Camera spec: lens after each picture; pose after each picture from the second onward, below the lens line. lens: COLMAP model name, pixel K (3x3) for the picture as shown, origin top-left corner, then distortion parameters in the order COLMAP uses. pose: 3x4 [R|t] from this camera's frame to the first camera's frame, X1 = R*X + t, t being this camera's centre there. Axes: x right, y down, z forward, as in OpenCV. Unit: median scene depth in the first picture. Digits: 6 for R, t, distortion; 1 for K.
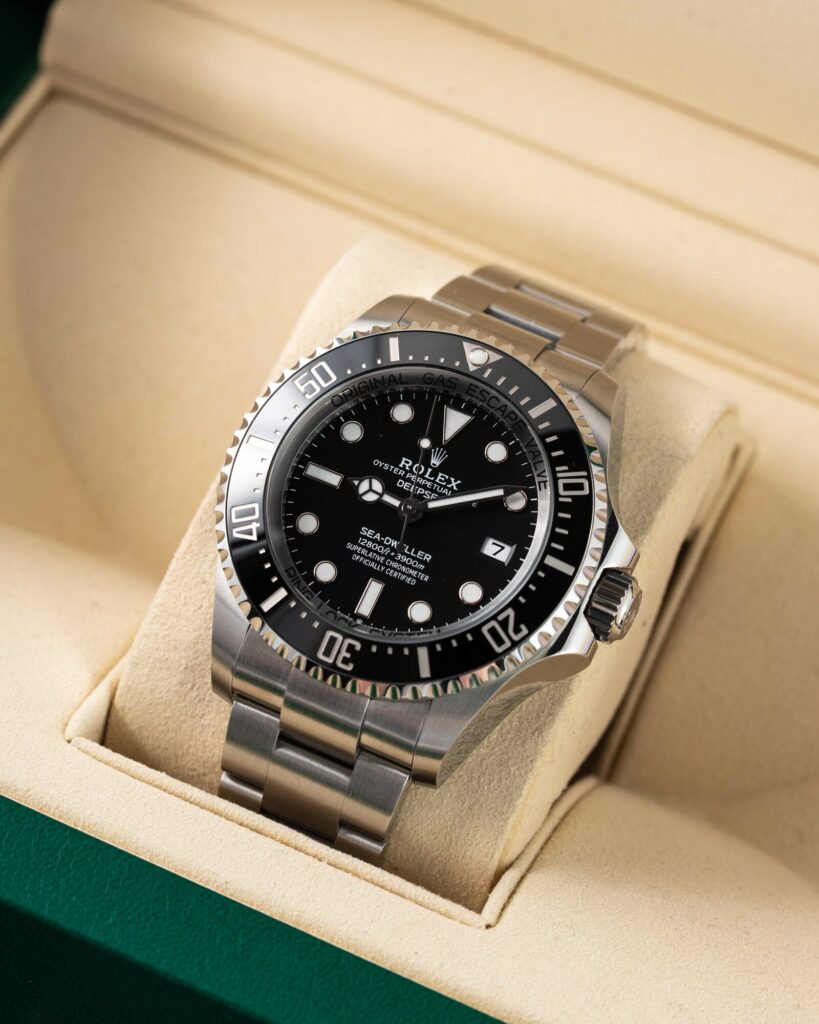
lens RADIAL K [[4744.2, 0, 404.7], [0, 4744.2, 511.1], [0, 0, 1]] dist [0.274817, 0.000000]
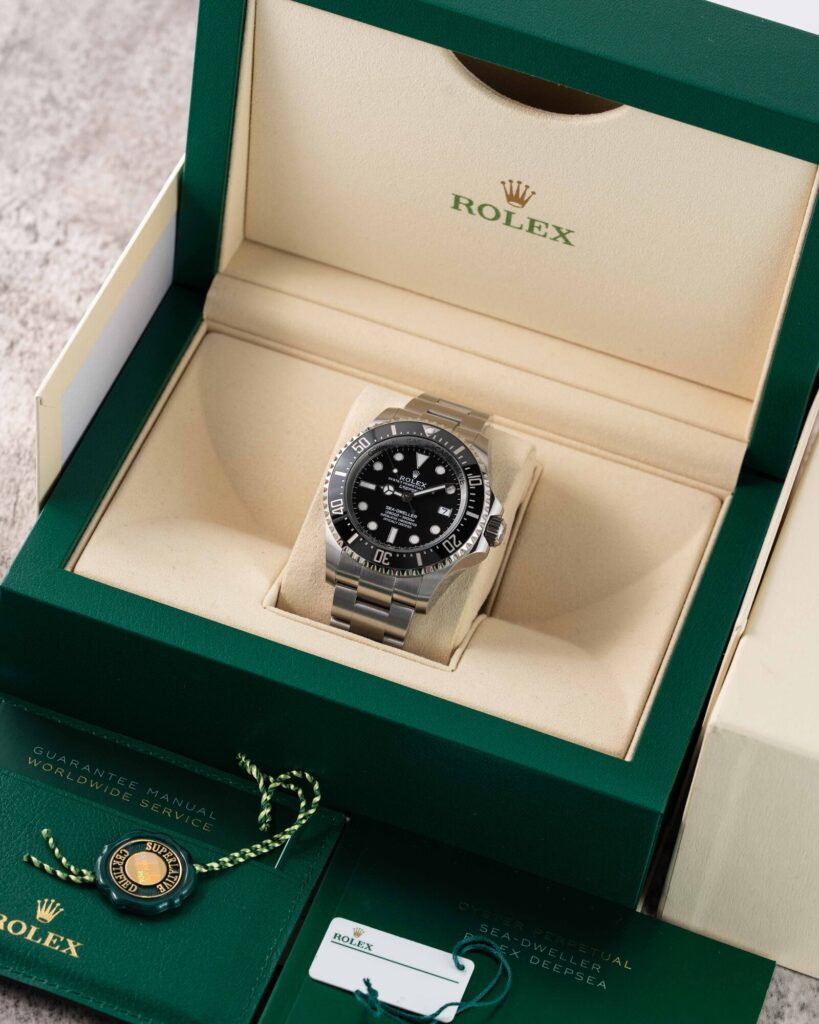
lens RADIAL K [[4744.2, 0, 410.4], [0, 4744.2, 510.7], [0, 0, 1]] dist [0.274817, 0.000000]
pose [[0.993742, -0.069392, 0.087535, -0.202388], [0.073069, 0.996544, -0.039515, 0.099161], [-0.084490, 0.045663, 0.995377, -1.336117]]
